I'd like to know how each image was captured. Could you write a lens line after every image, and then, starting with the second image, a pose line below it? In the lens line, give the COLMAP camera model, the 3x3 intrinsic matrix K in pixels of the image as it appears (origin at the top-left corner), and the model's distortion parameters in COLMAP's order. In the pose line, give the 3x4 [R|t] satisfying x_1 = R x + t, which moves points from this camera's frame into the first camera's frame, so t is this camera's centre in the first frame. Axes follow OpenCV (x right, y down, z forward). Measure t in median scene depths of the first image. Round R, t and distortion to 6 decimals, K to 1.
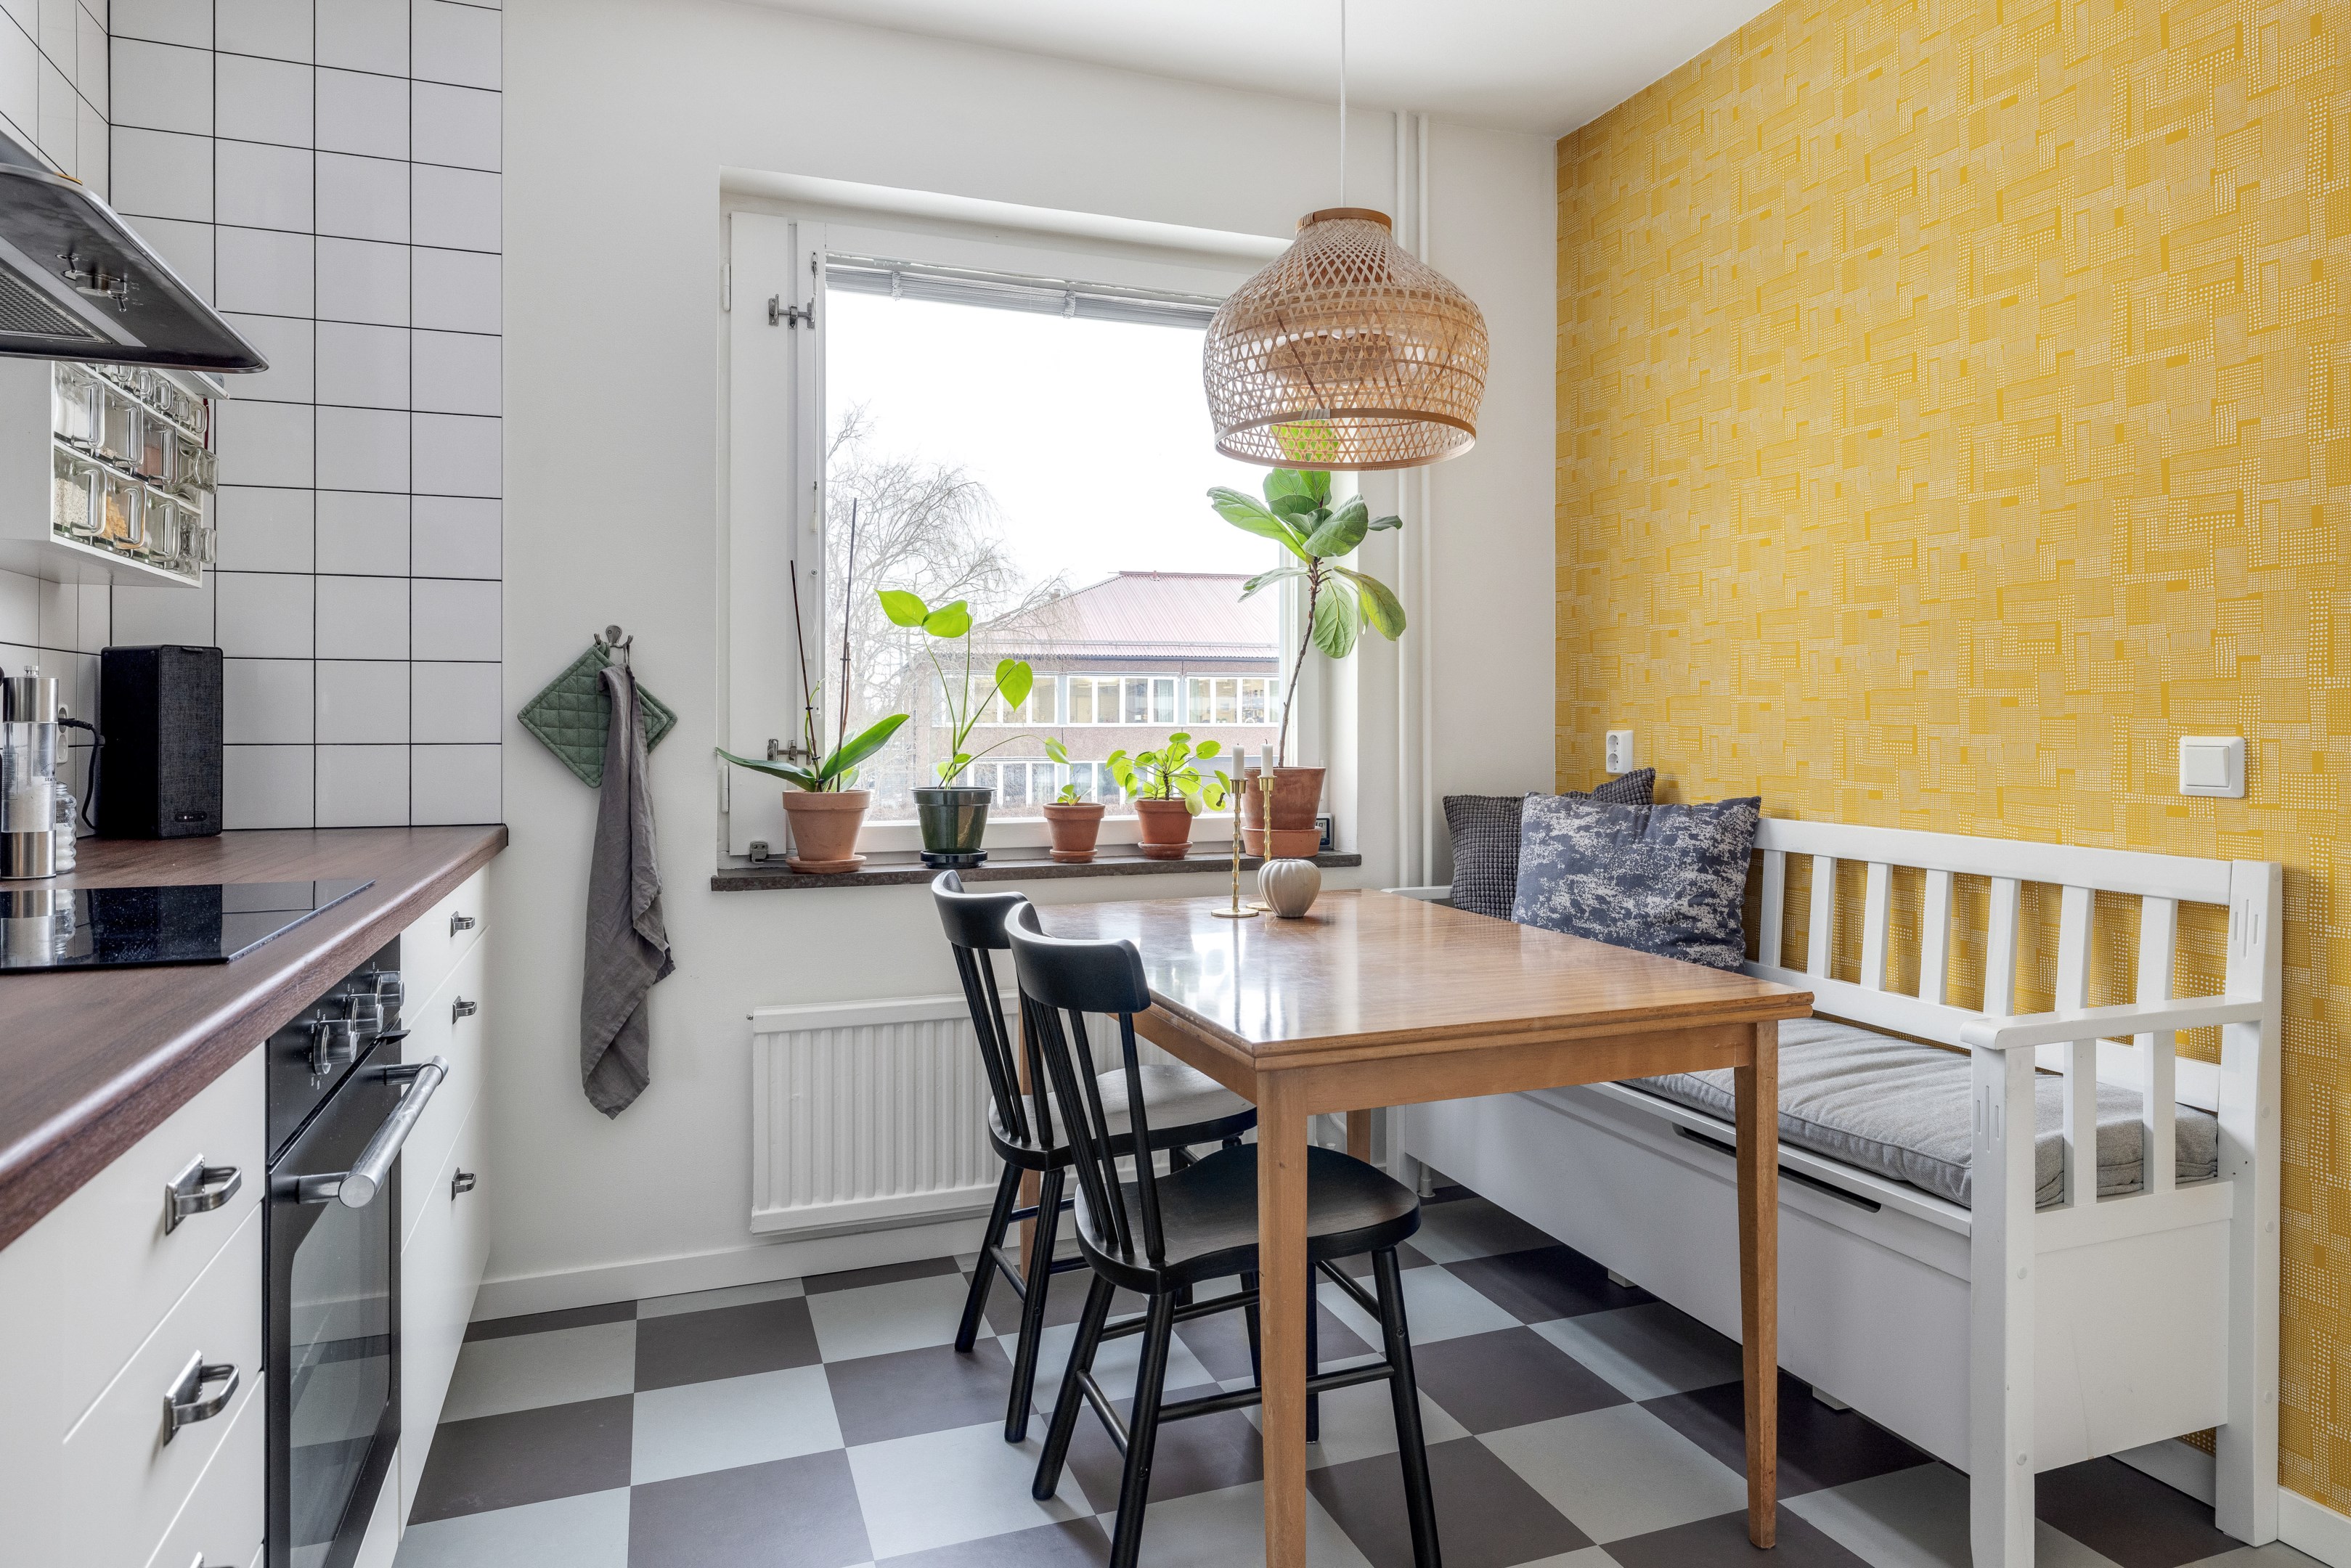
lens RADIAL K [[1358.0, 0, 1165.2], [0, 1358.0, 715.7], [0, 0, 1]] dist [-0.006138, 0.002078]
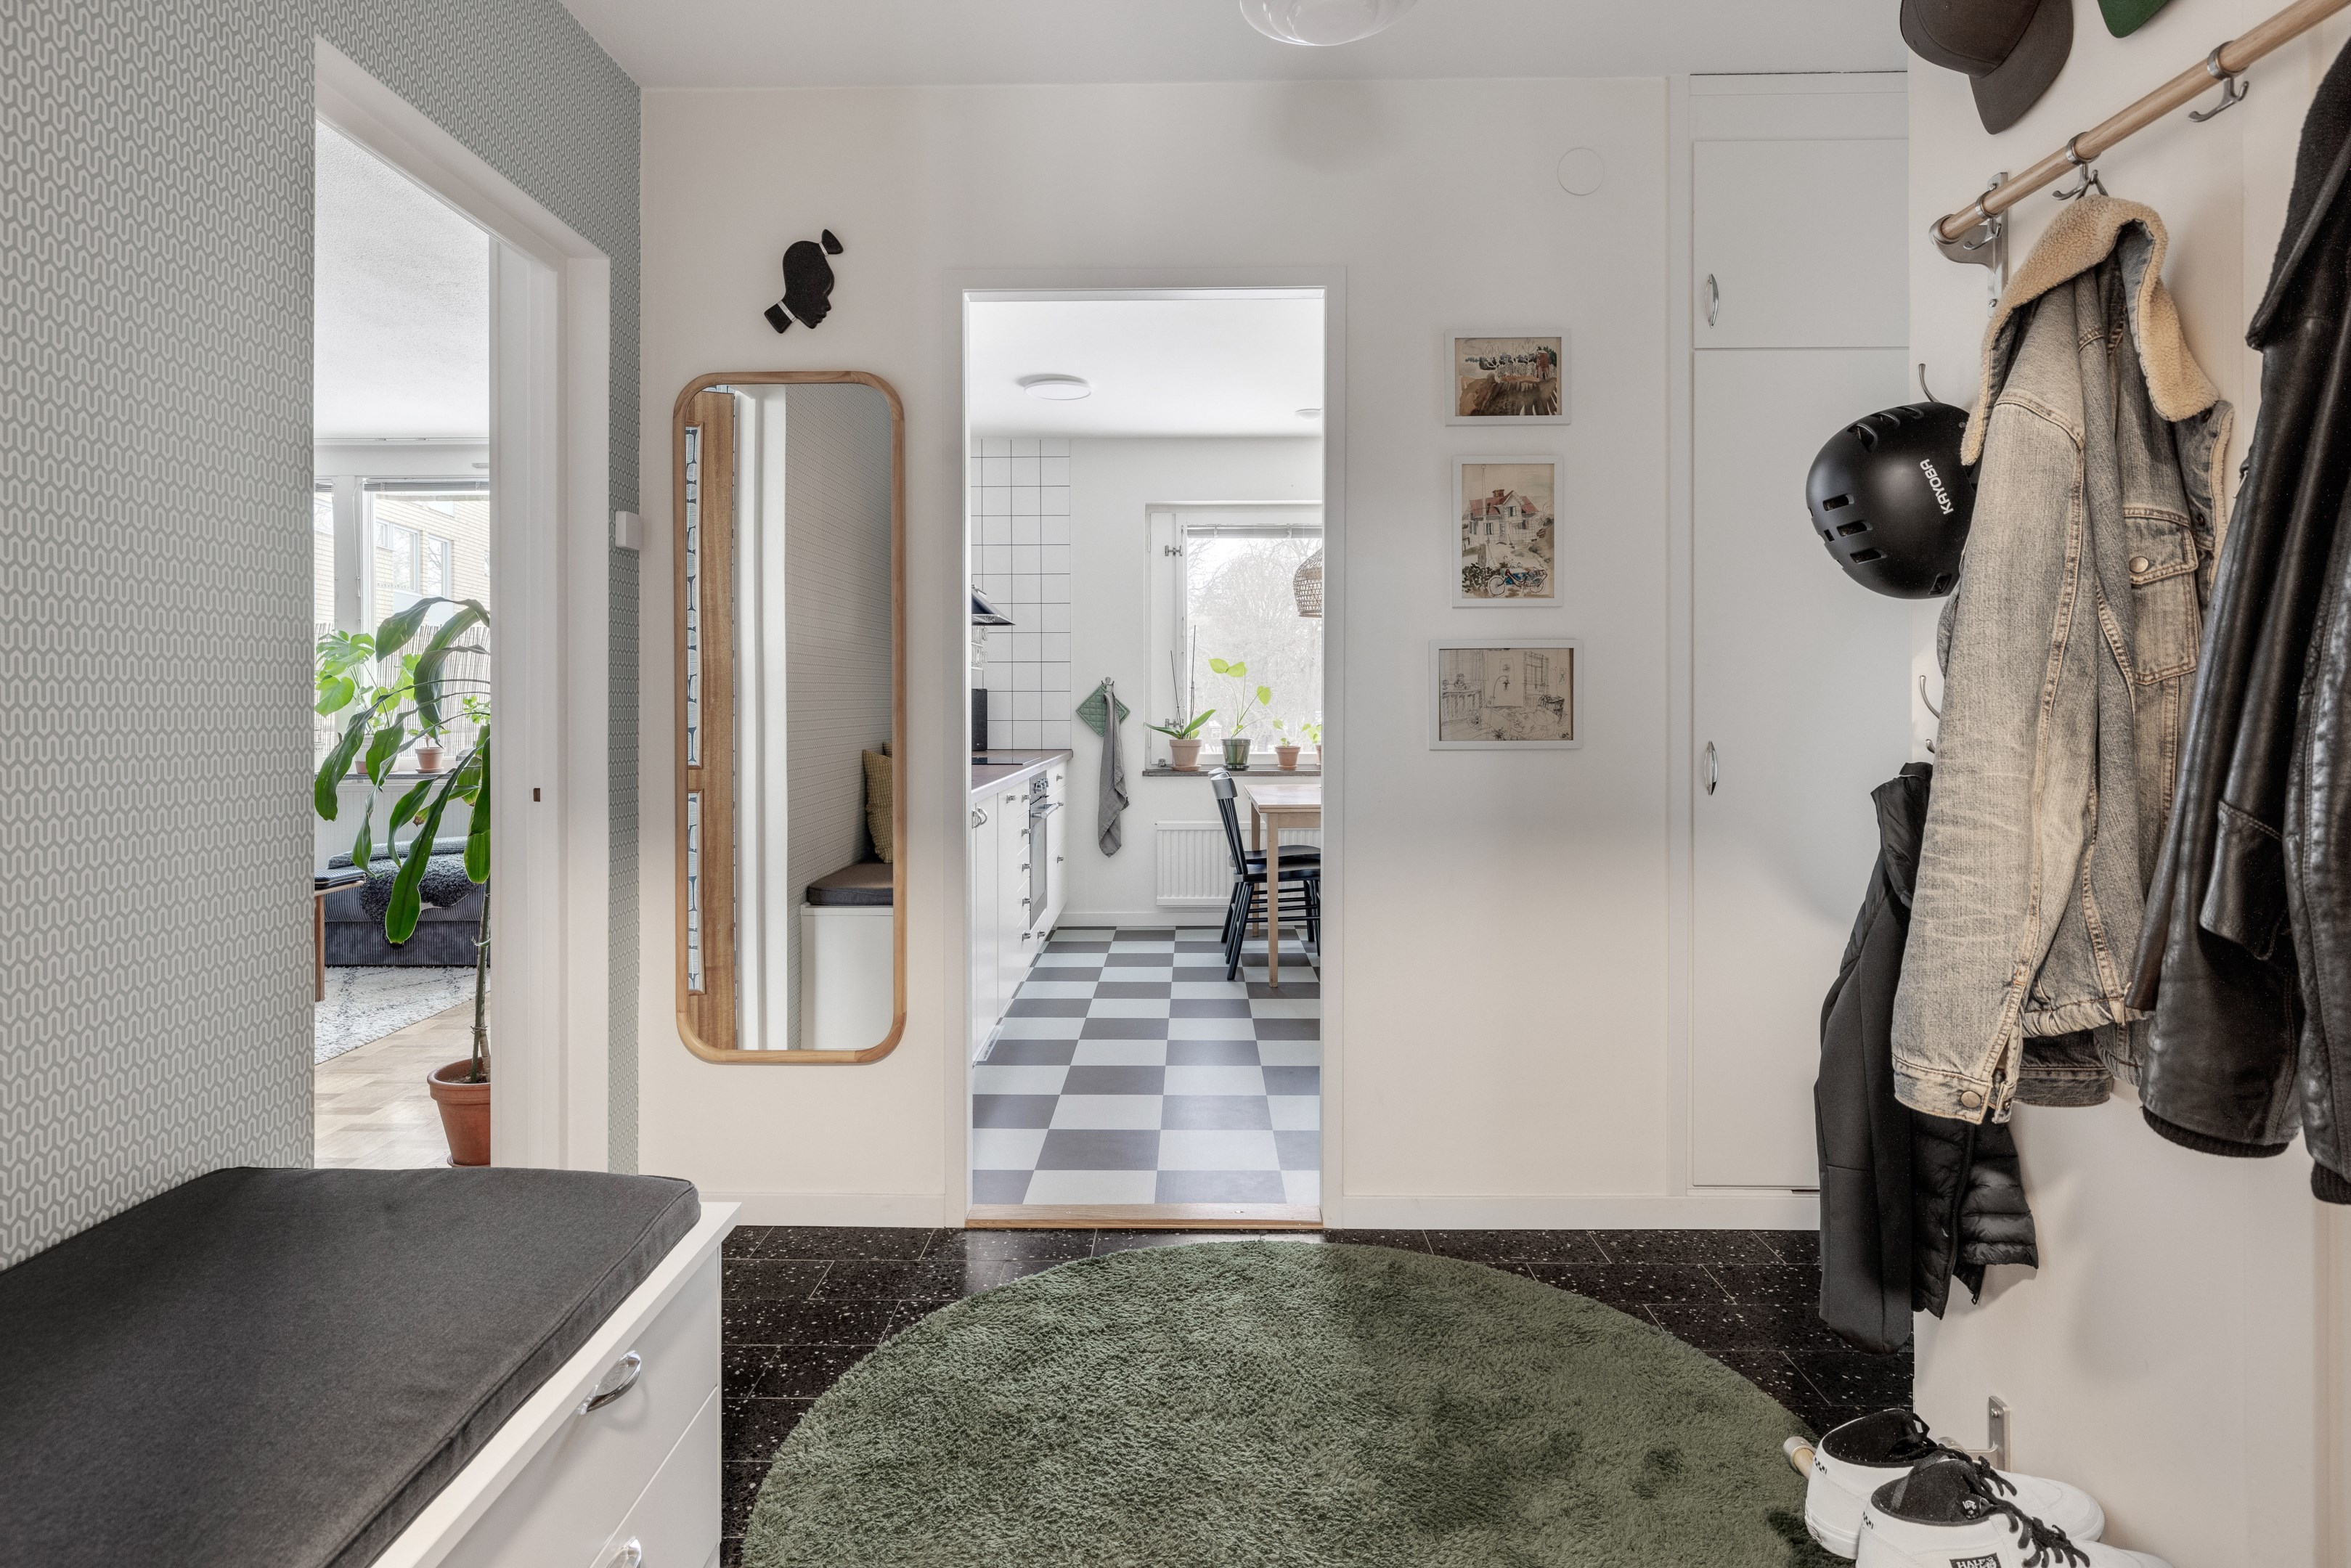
lens RADIAL K [[1358.0, 0, 1203.8], [0, 1358.0, 721.5], [0, 0, 1]] dist [-0.006138, 0.002078]
pose [[0.937259, 0.000946, -0.348631, 0.696298], [0.004071, 0.999898, 0.013659, -0.013333], [0.348609, -0.014221, 0.937160, -1.430807]]
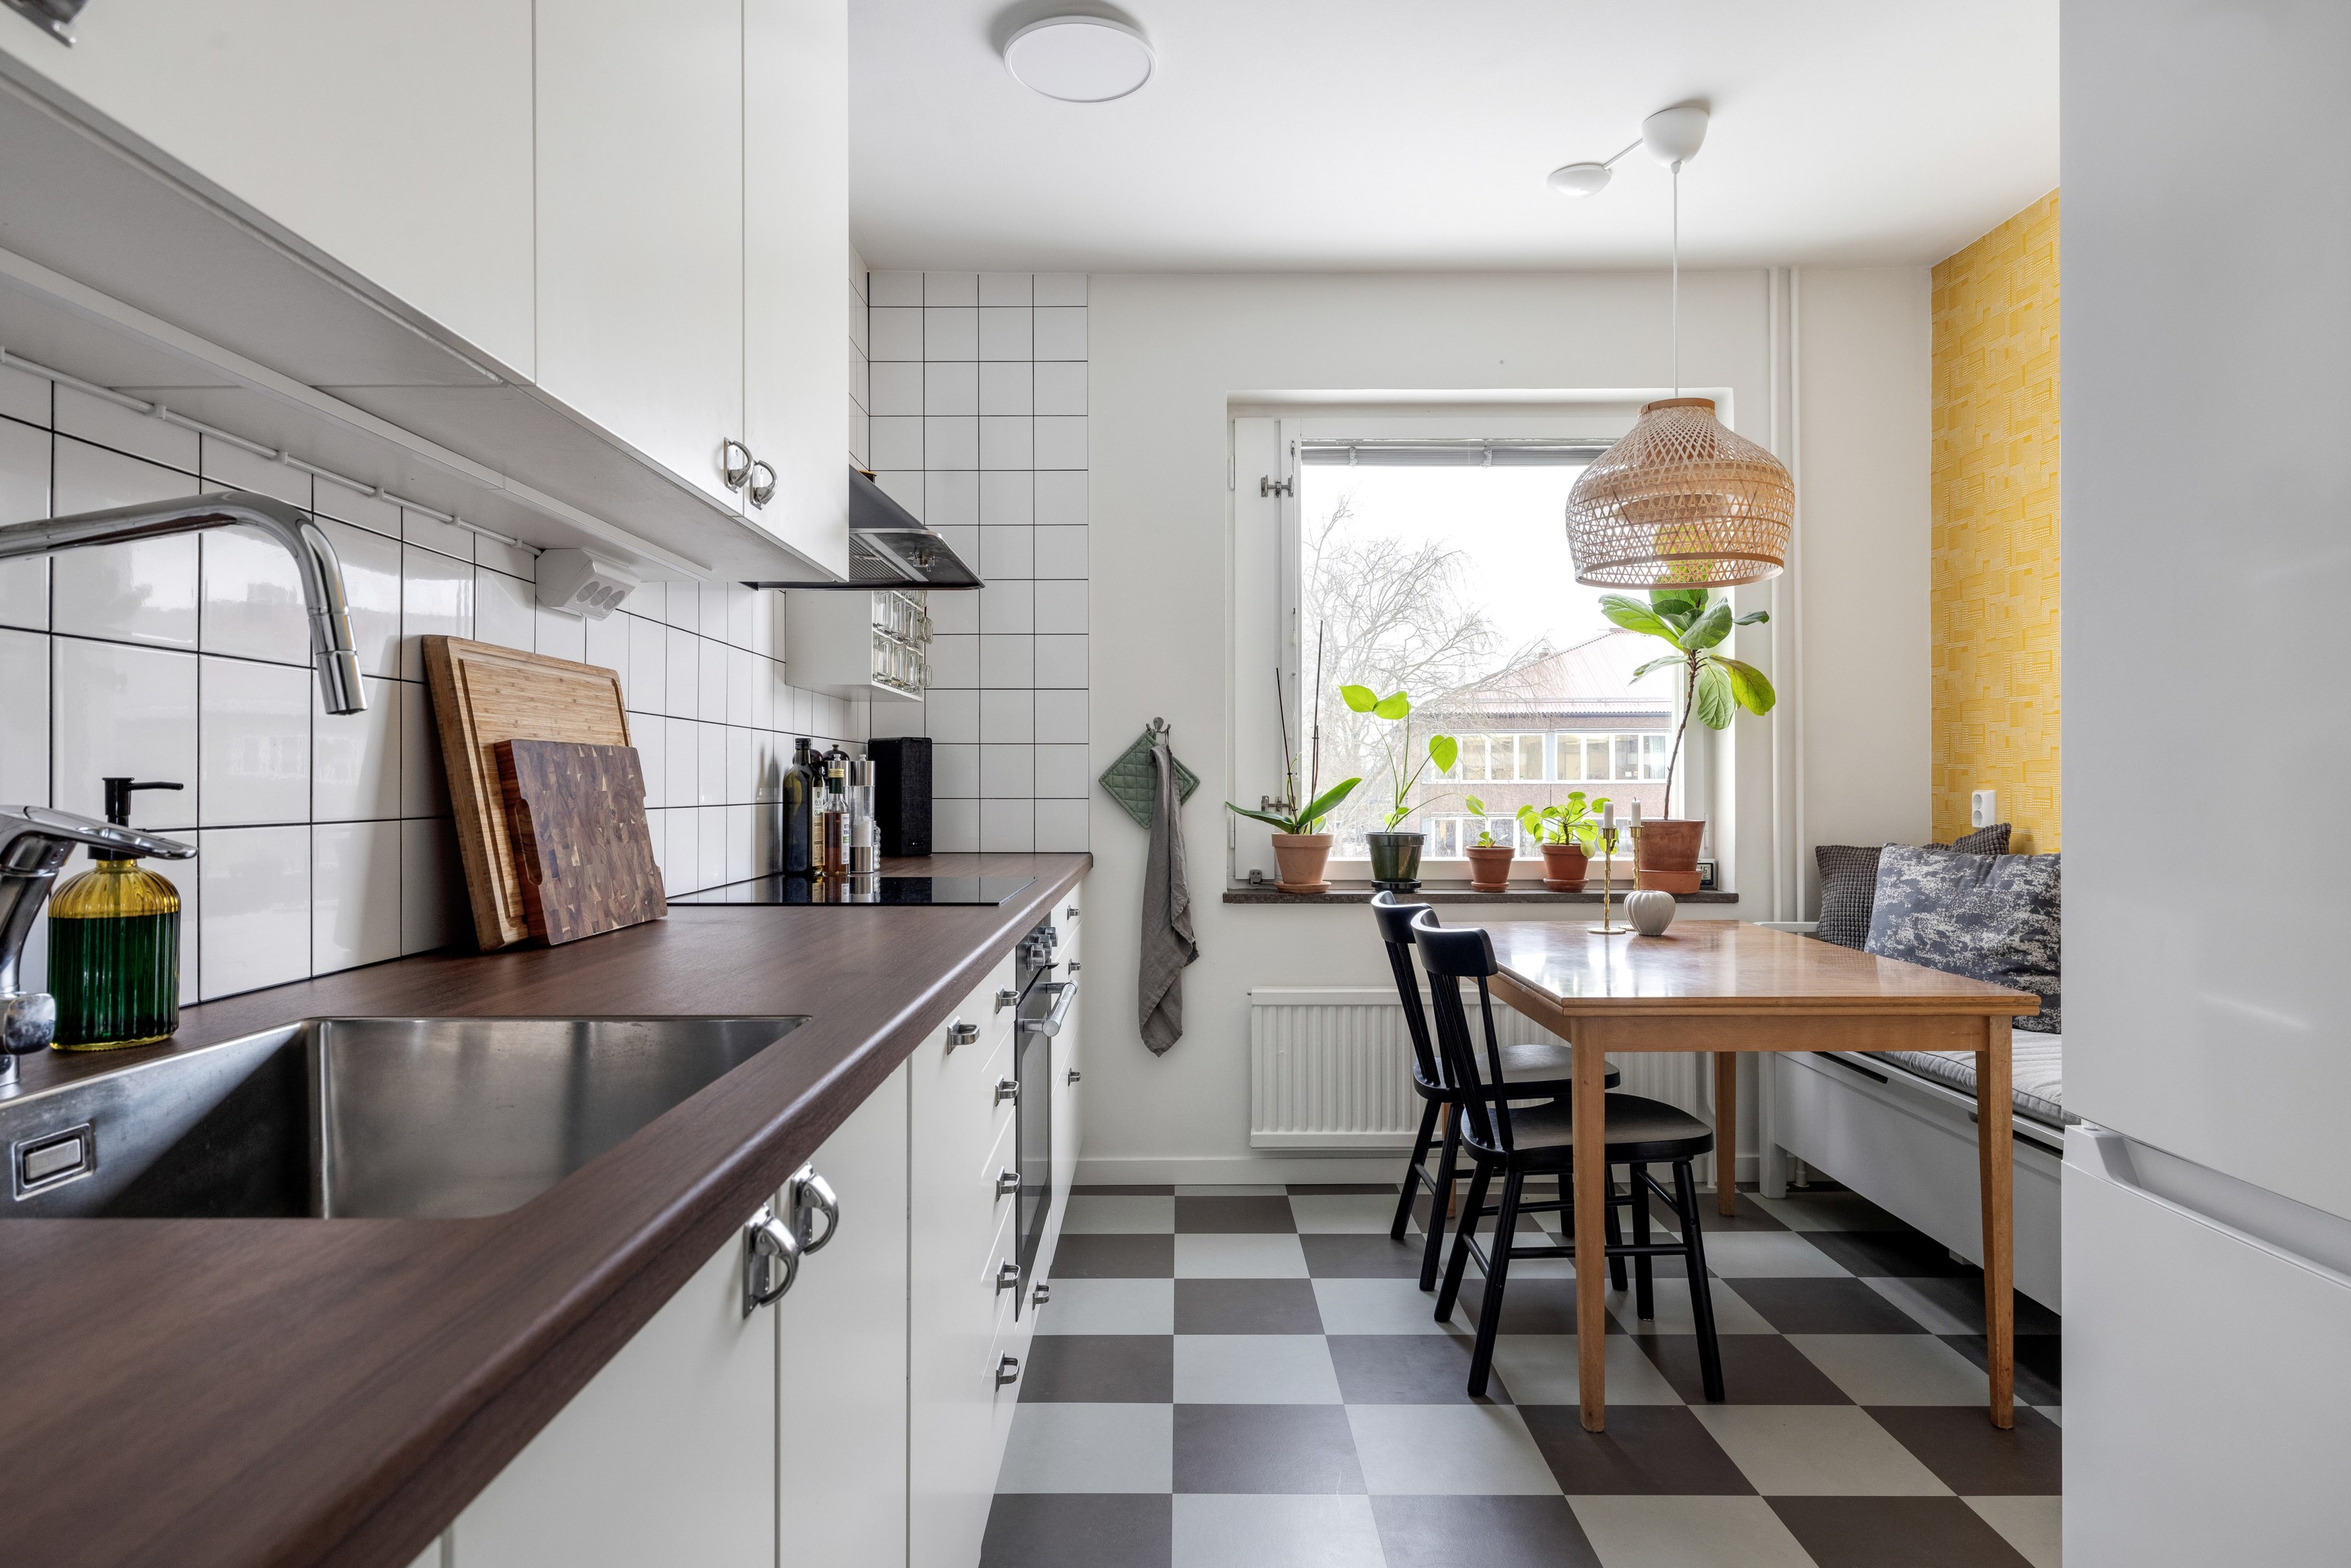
lens RADIAL K [[1358.0, 0, 1189.3], [0, 1358.0, 771.3], [0, 0, 1]] dist [-0.006138, 0.002078]
pose [[0.940332, -0.003245, -0.340242, 0.114306], [0.003128, 0.999995, -0.000893, -0.007197], [0.340243, -0.000225, 0.940338, -0.342509]]
